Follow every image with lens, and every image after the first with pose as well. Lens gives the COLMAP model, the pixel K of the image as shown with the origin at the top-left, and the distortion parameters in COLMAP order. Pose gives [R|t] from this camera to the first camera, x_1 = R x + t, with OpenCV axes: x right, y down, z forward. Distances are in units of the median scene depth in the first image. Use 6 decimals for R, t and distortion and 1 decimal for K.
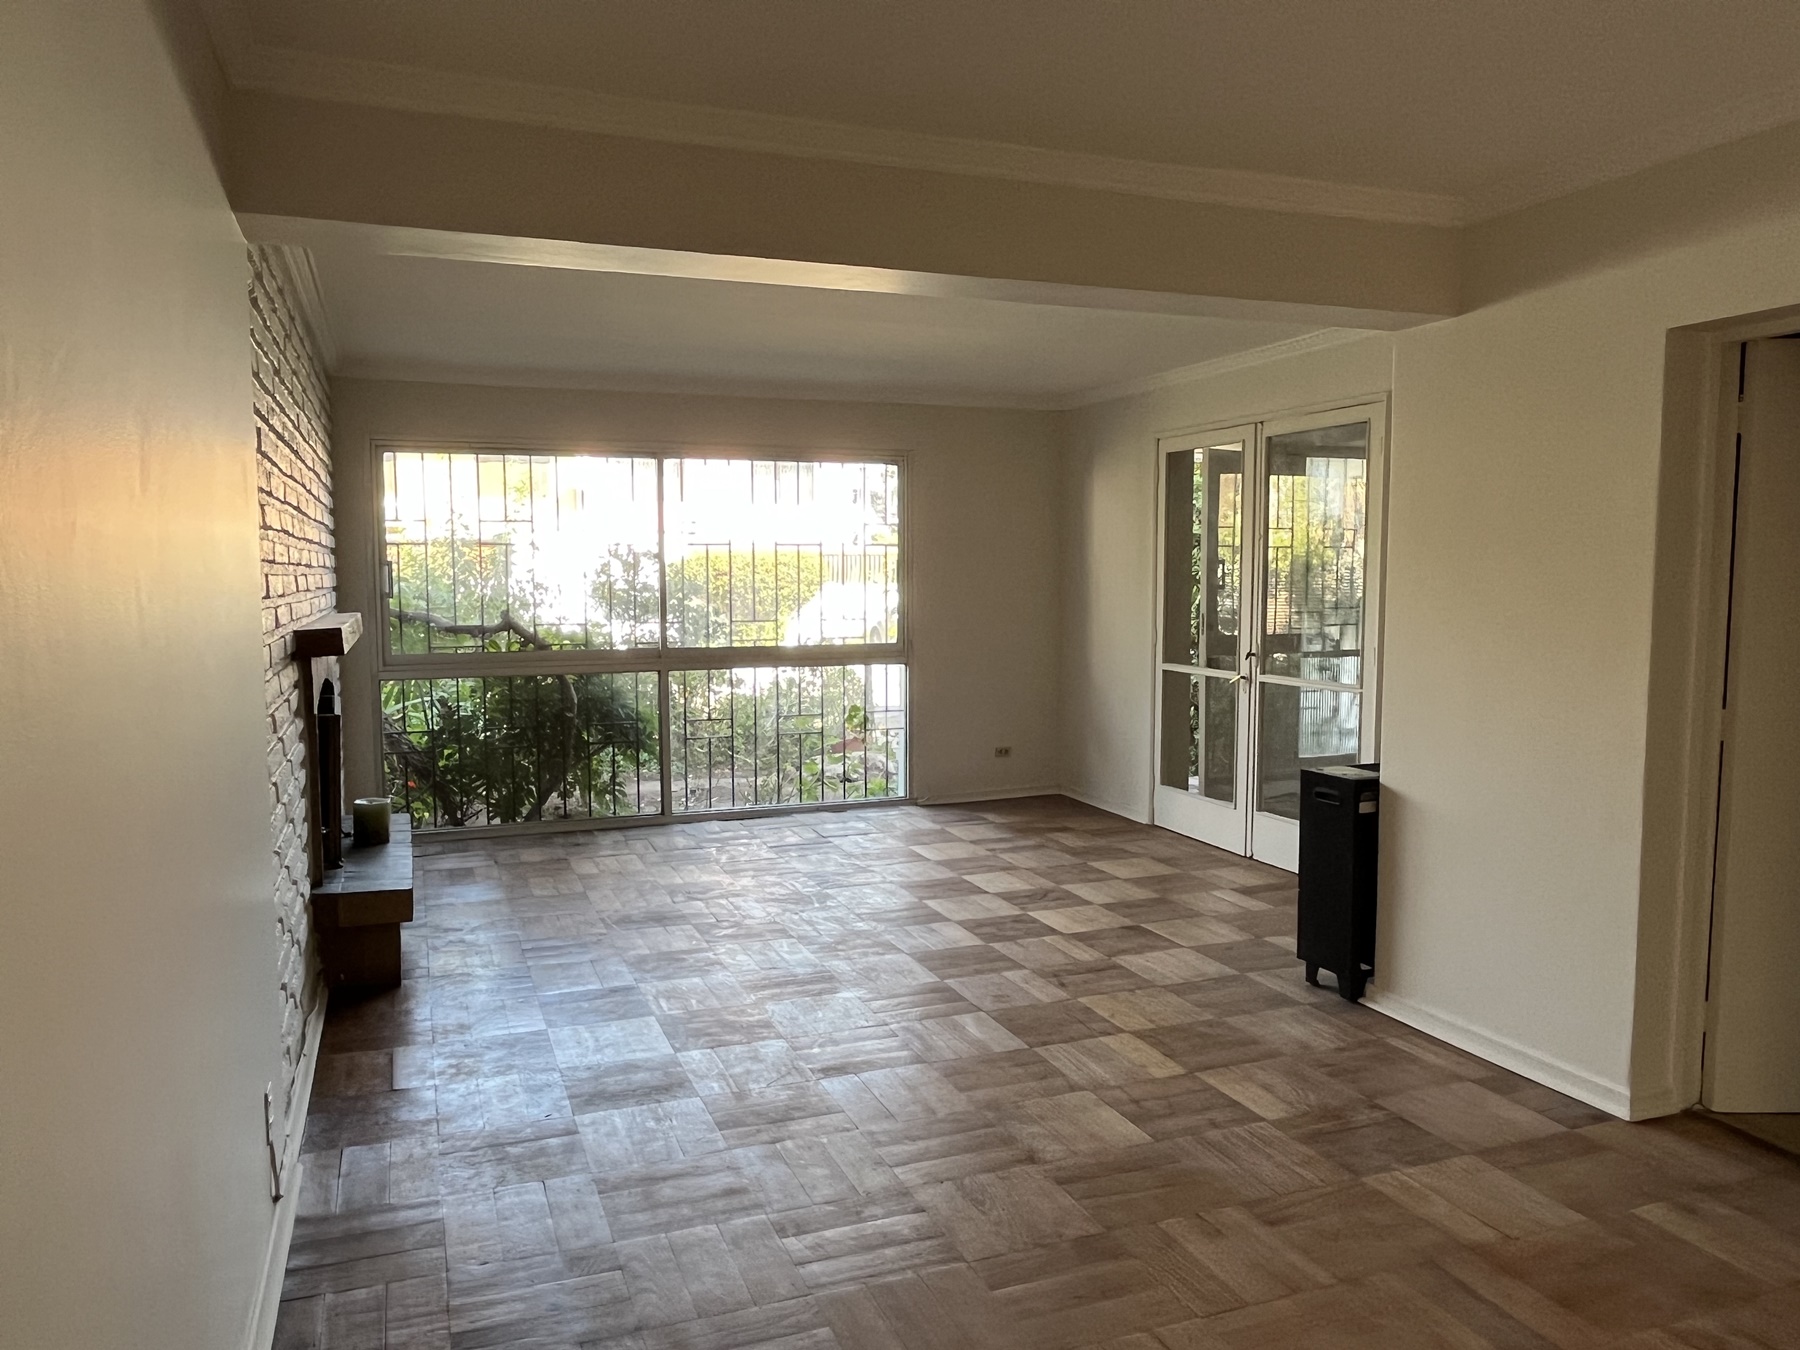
lens RADIAL K [[1257.0, 0, 890.3], [0, 1257.0, 677.5], [0, 0, 1]] dist [0.001033, -0.004427]
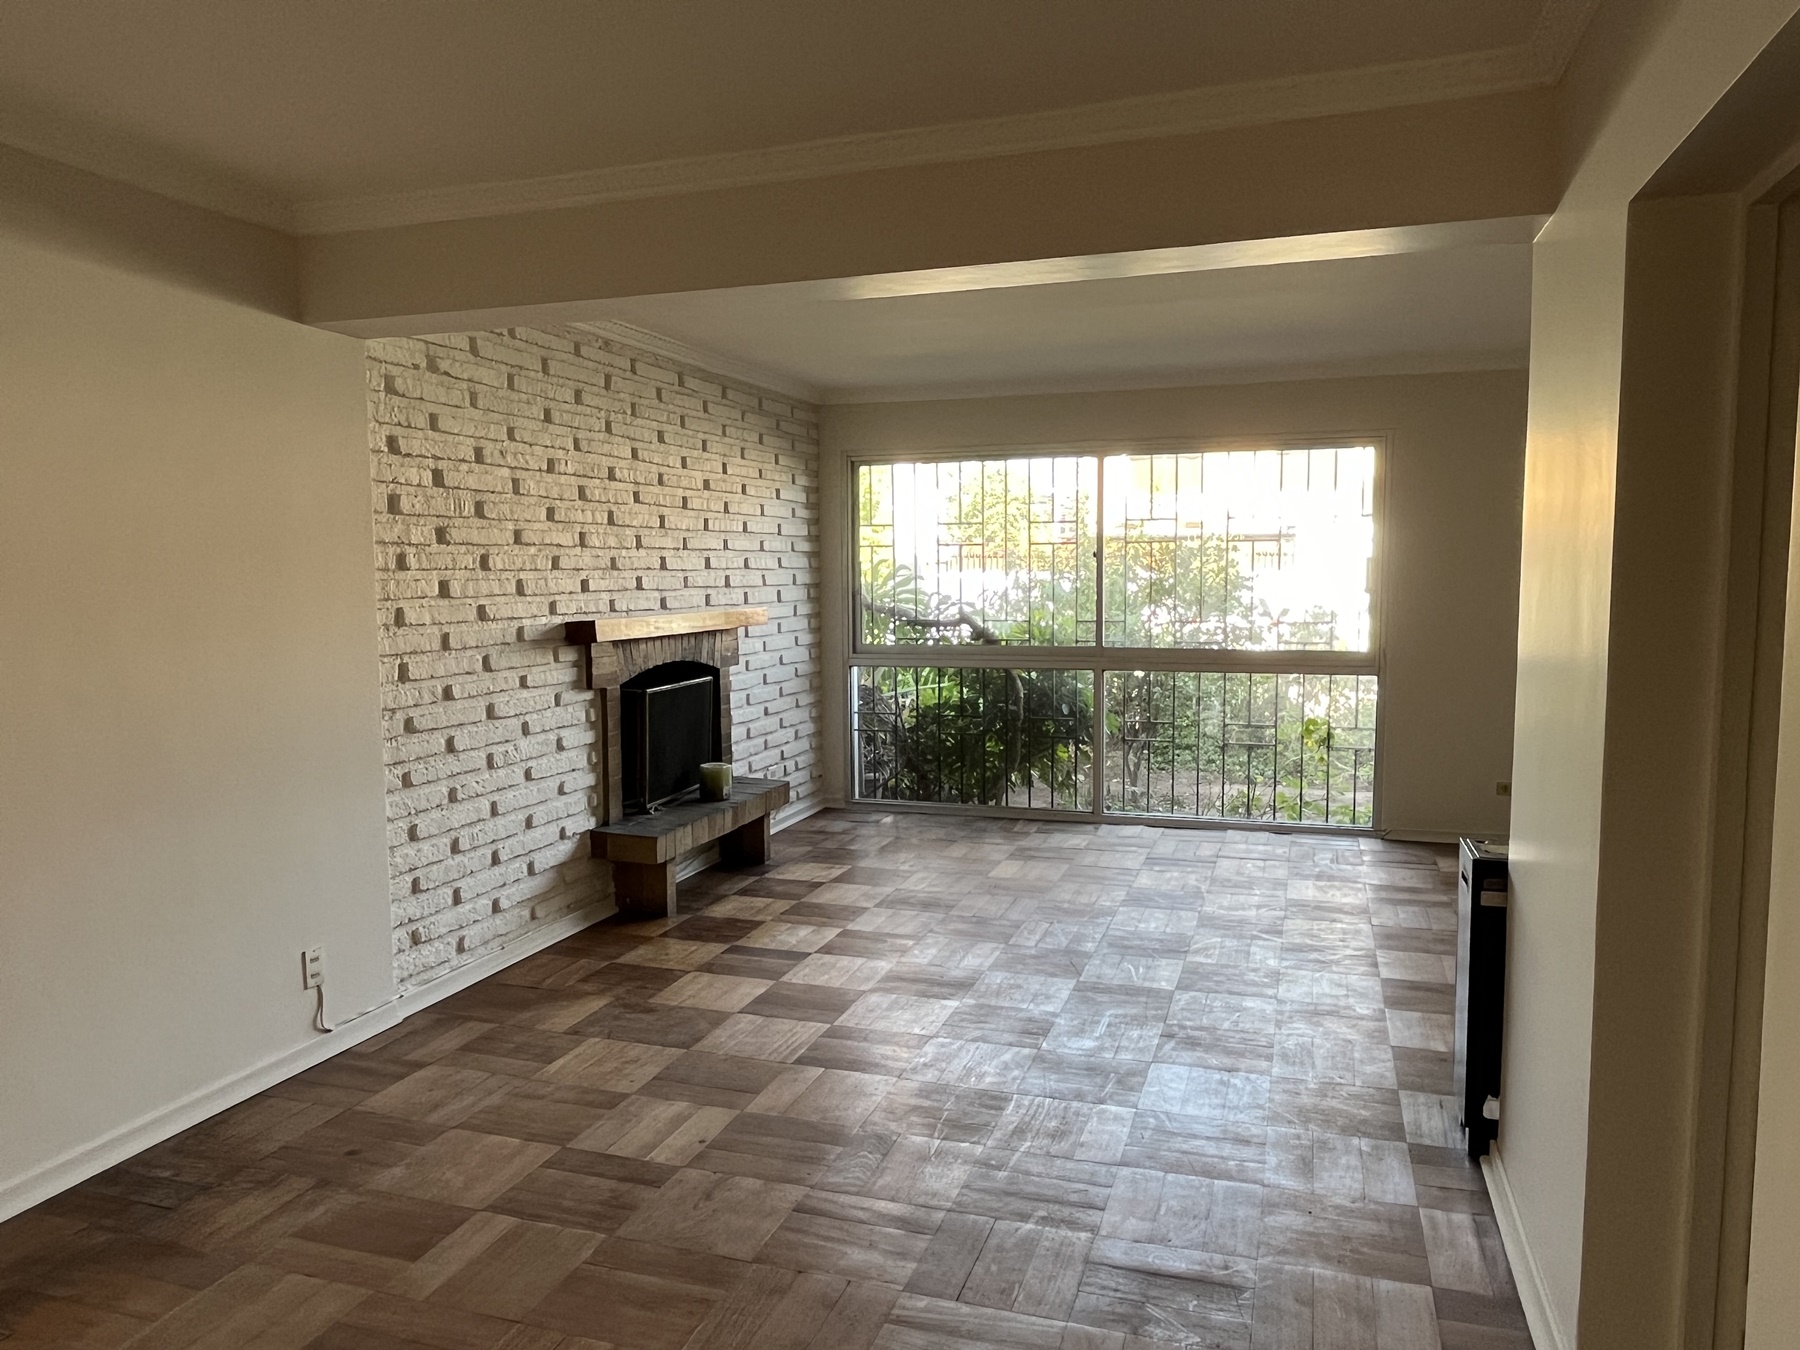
lens RADIAL K [[1257.0, 0, 890.3], [0, 1257.0, 677.5], [0, 0, 1]] dist [0.001033, -0.004427]
pose [[0.777698, 0.051285, -0.626542, 0.322415], [-0.049754, 0.998562, 0.019980, -0.011104], [0.626666, 0.015634, 0.779131, 0.123571]]
